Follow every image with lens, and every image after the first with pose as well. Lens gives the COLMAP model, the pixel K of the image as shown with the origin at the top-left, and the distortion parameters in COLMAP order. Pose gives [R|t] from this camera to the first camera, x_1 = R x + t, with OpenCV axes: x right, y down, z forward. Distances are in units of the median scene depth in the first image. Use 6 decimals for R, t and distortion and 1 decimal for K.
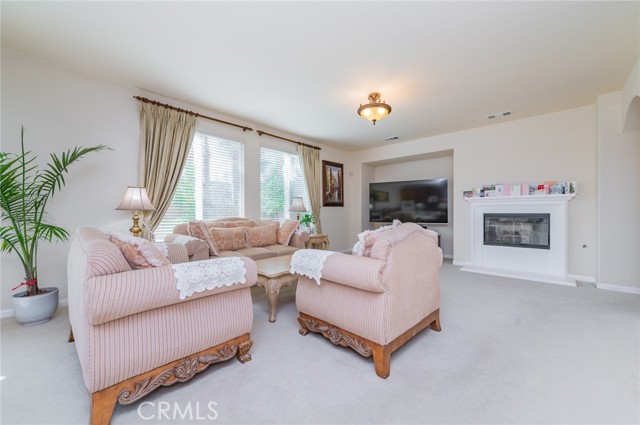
lens RADIAL K [[247.1, 0, 320.0], [0, 247.1, 212.5], [0, 0, 1]] dist [0.008829, -0.000226]
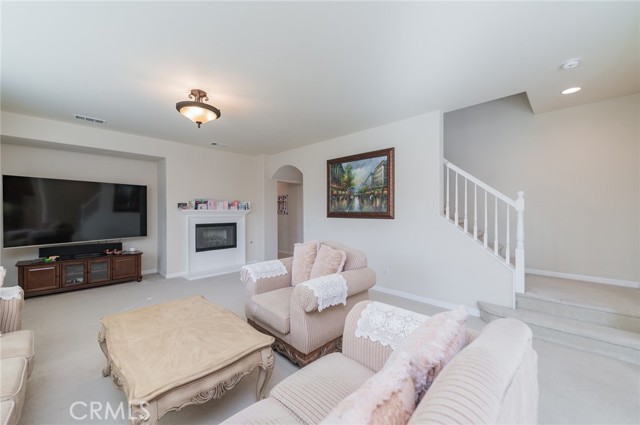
lens RADIAL K [[247.1, 0, 320.0], [0, 247.1, 212.5], [0, 0, 1]] dist [0.008829, -0.000226]
pose [[0.024590, -0.005640, 0.999682, -0.495665], [0.000999, 0.999984, 0.005617, -0.061452], [-0.999697, 0.000860, 0.024595, 0.470828]]
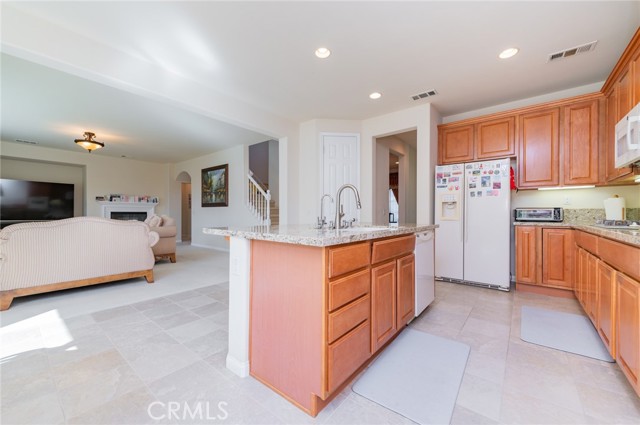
lens RADIAL K [[247.1, 0, 320.0], [0, 247.1, 212.5], [0, 0, 1]] dist [0.008829, -0.000226]
pose [[-0.068689, 0.000184, 0.997638, -1.152142], [-0.002976, 0.999995, -0.000390, 0.005565], [-0.997634, -0.002996, -0.068688, -0.253224]]
